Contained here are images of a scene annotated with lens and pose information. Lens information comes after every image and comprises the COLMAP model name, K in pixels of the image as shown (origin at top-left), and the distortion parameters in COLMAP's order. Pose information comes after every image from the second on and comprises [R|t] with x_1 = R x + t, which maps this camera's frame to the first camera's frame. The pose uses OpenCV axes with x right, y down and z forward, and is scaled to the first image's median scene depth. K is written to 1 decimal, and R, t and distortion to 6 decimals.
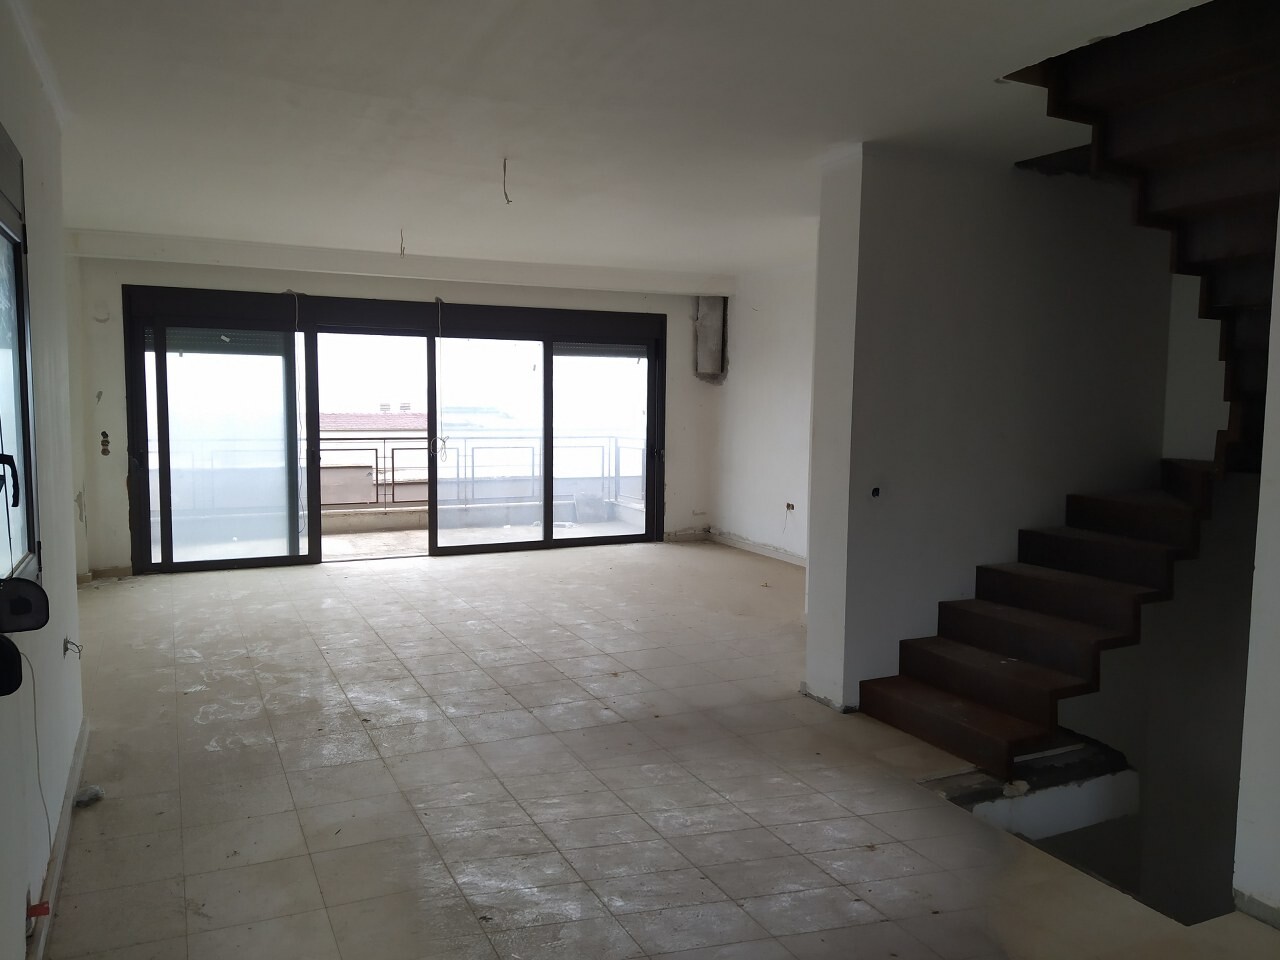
lens RADIAL K [[994.9, 0, 657.4], [0, 994.9, 479.1], [0, 0, 1]] dist [0.097342, -0.130760]
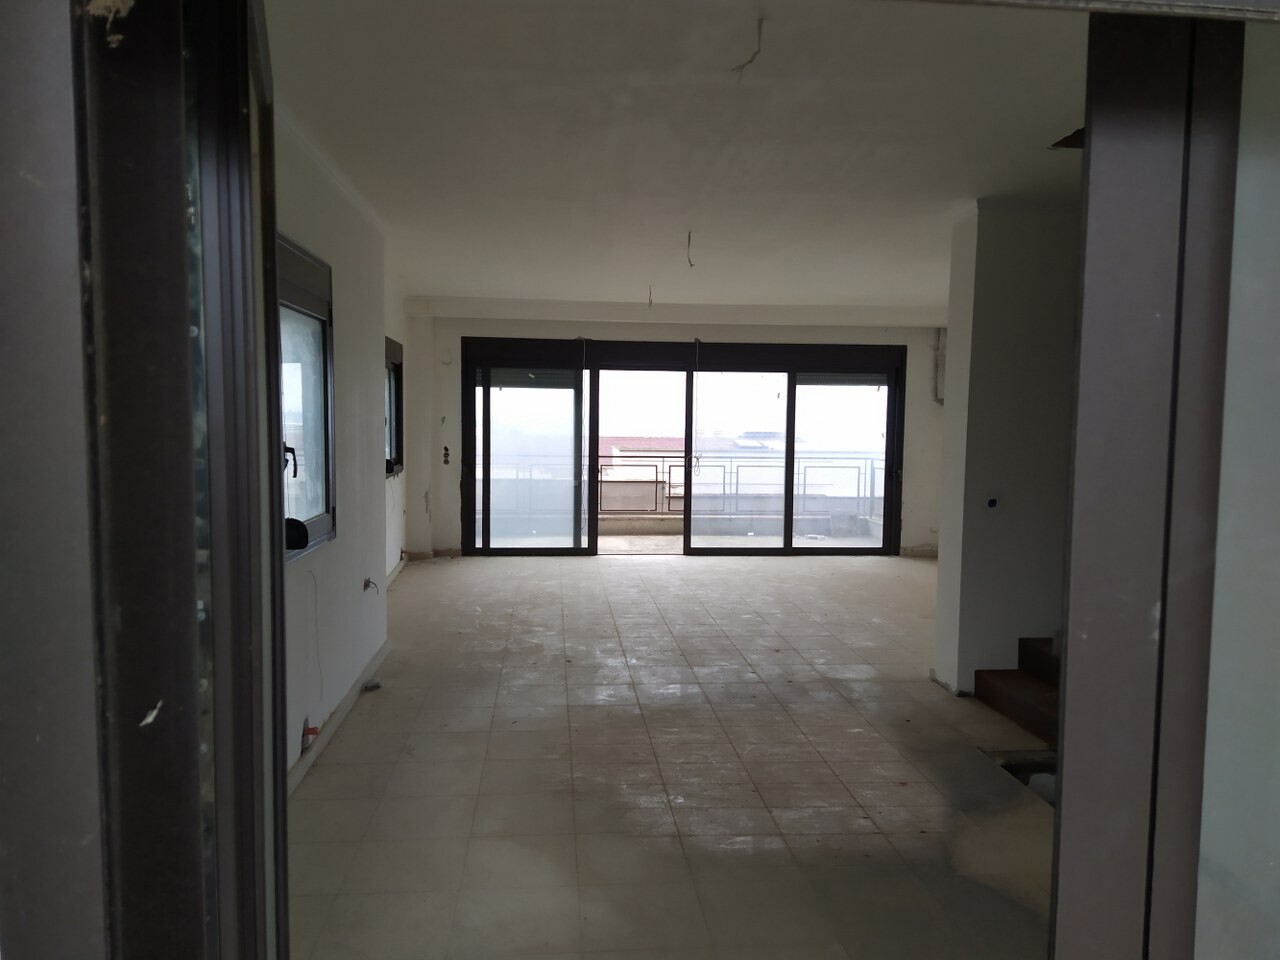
lens RADIAL K [[939.3, 0, 640.0], [0, 939.3, 480.0], [0, 0, 1]] dist [0.090087, -0.107816]
pose [[0.939580, 0.023604, -0.341514, 0.110567], [-0.031462, 0.999352, -0.017489, 0.009682], [0.340880, 0.027177, 0.939714, -0.074572]]
